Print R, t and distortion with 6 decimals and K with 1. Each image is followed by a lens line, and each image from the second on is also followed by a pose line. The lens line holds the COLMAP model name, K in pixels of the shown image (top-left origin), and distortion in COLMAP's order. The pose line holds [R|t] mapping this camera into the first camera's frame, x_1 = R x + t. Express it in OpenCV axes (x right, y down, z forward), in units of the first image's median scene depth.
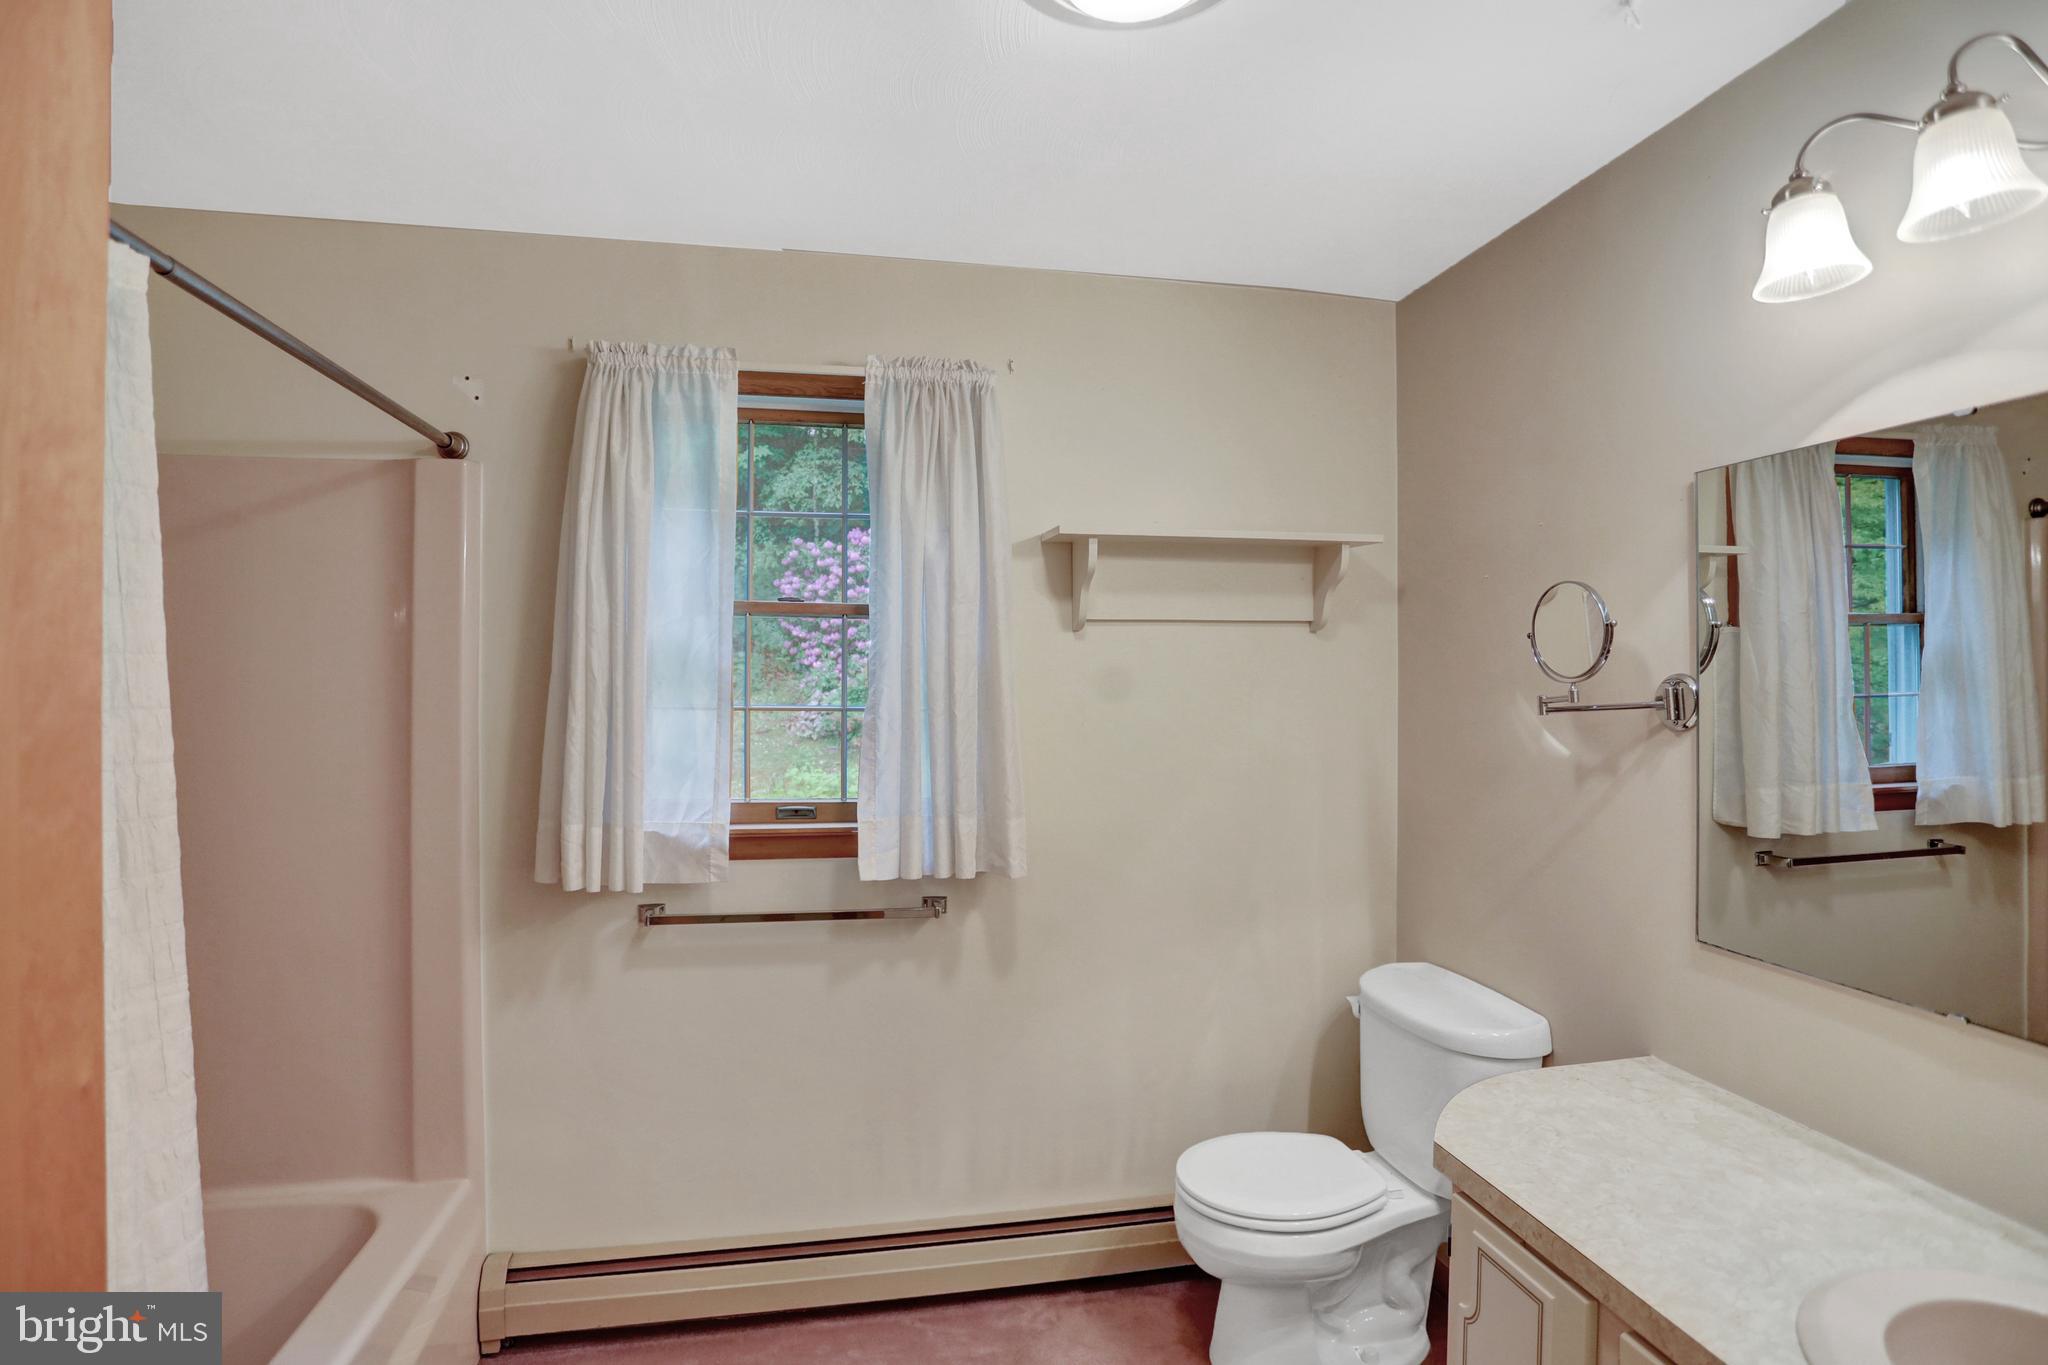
lens RADIAL K [[1007.9, 0, 1024.0], [0, 1007.9, 682.5], [0, 0, 1]] dist [-0.067706, 0.026086]
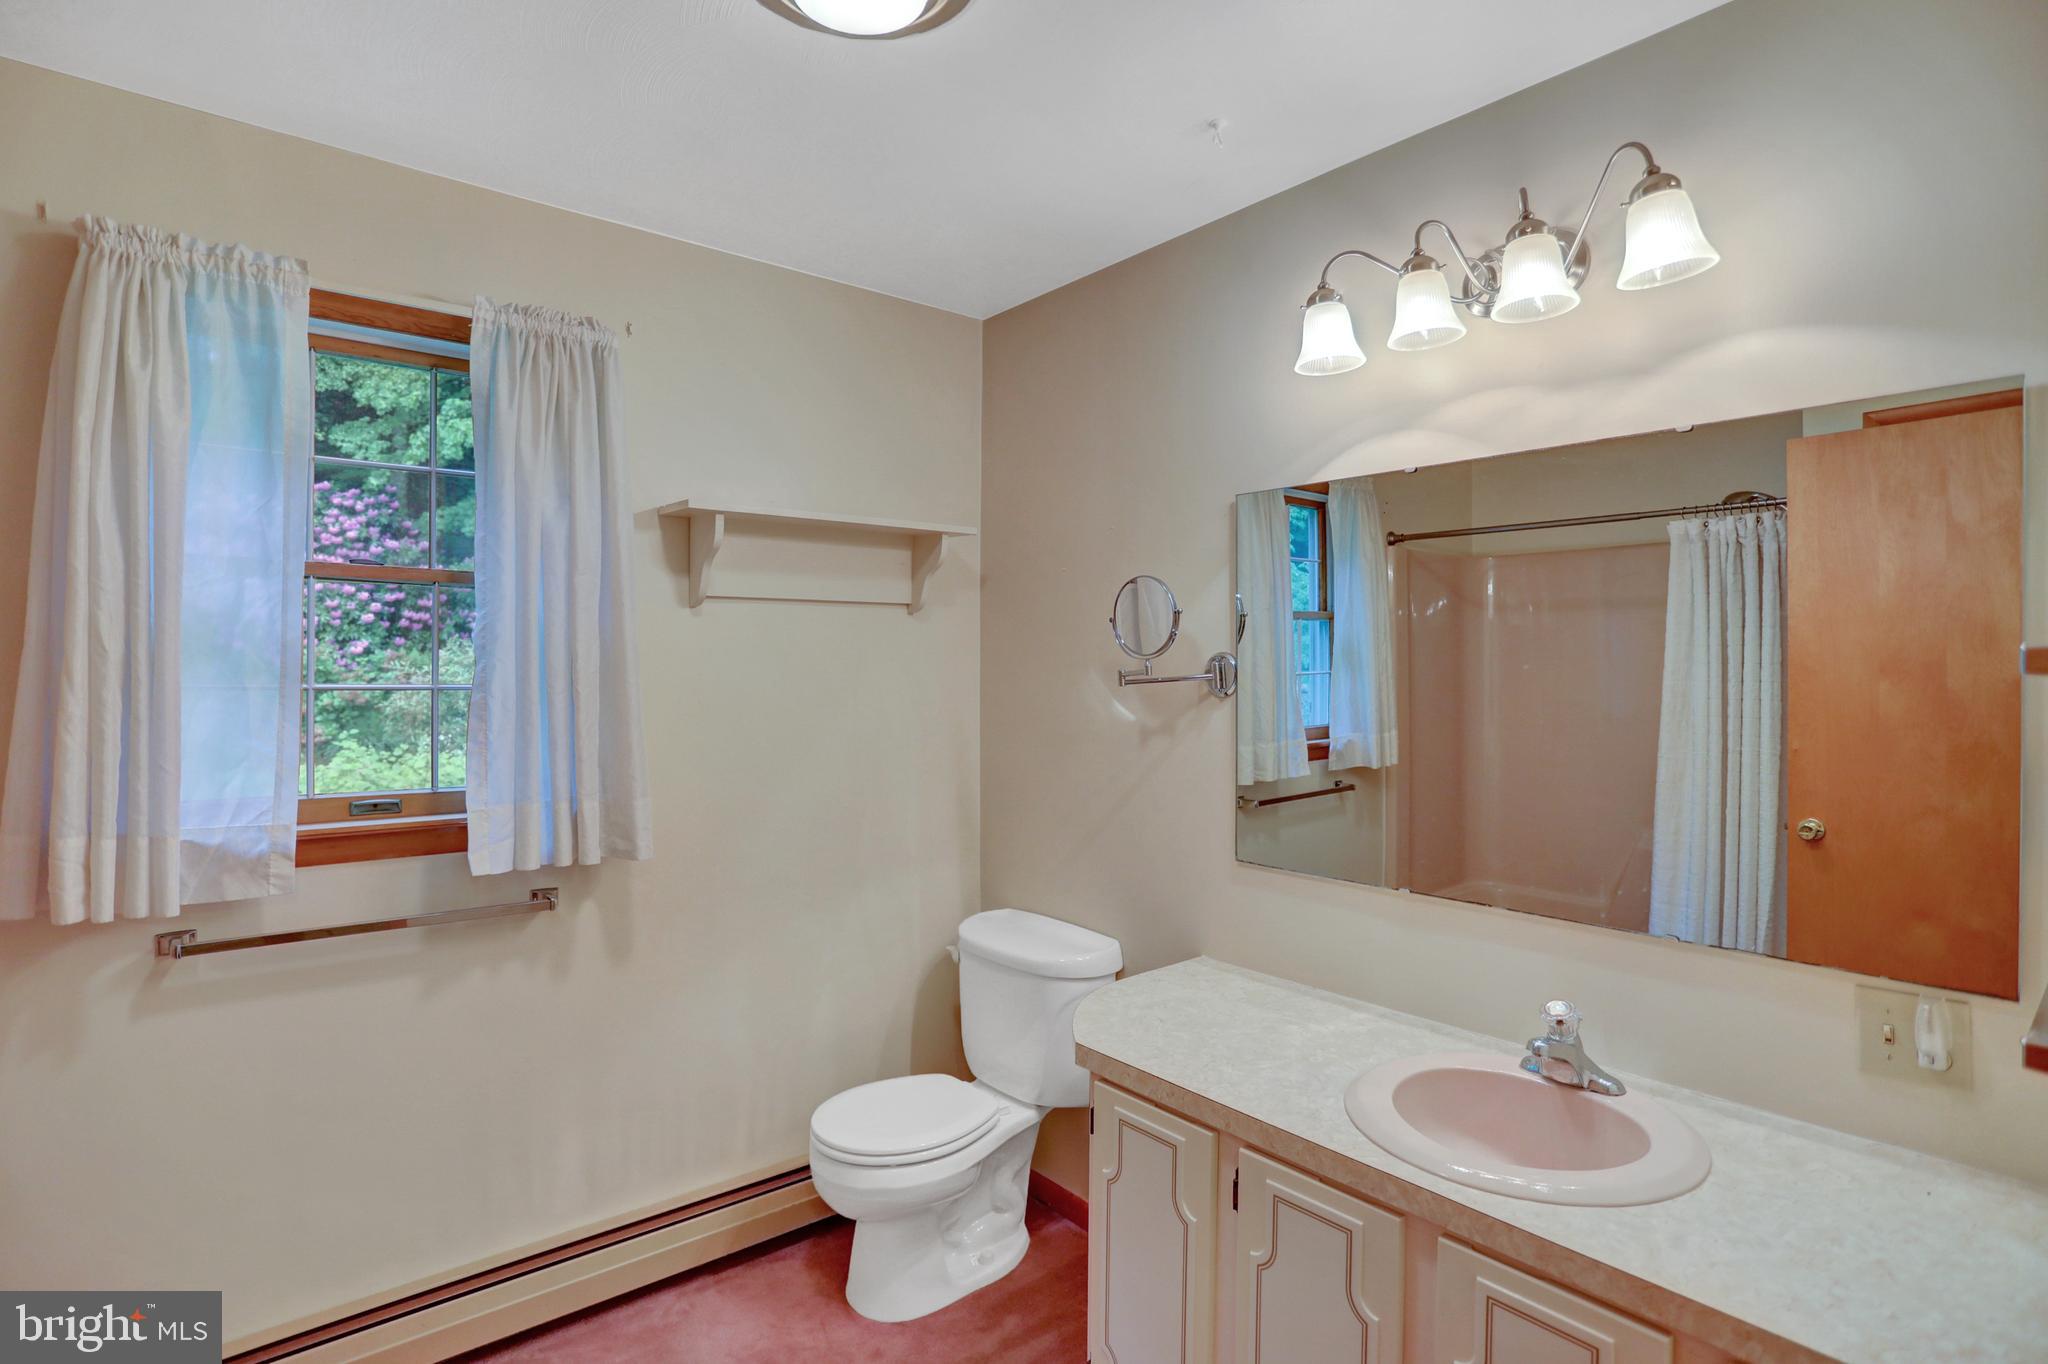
lens RADIAL K [[1021.9, 0, 1025.4], [0, 1021.9, 673.5], [0, 0, 1]] dist [-0.082805, 0.042974]
pose [[0.875470, -0.001921, 0.483269, -0.155973], [0.000339, 0.999994, 0.003360, 0.011399], [-0.483273, -0.002778, 0.875465, -0.026101]]
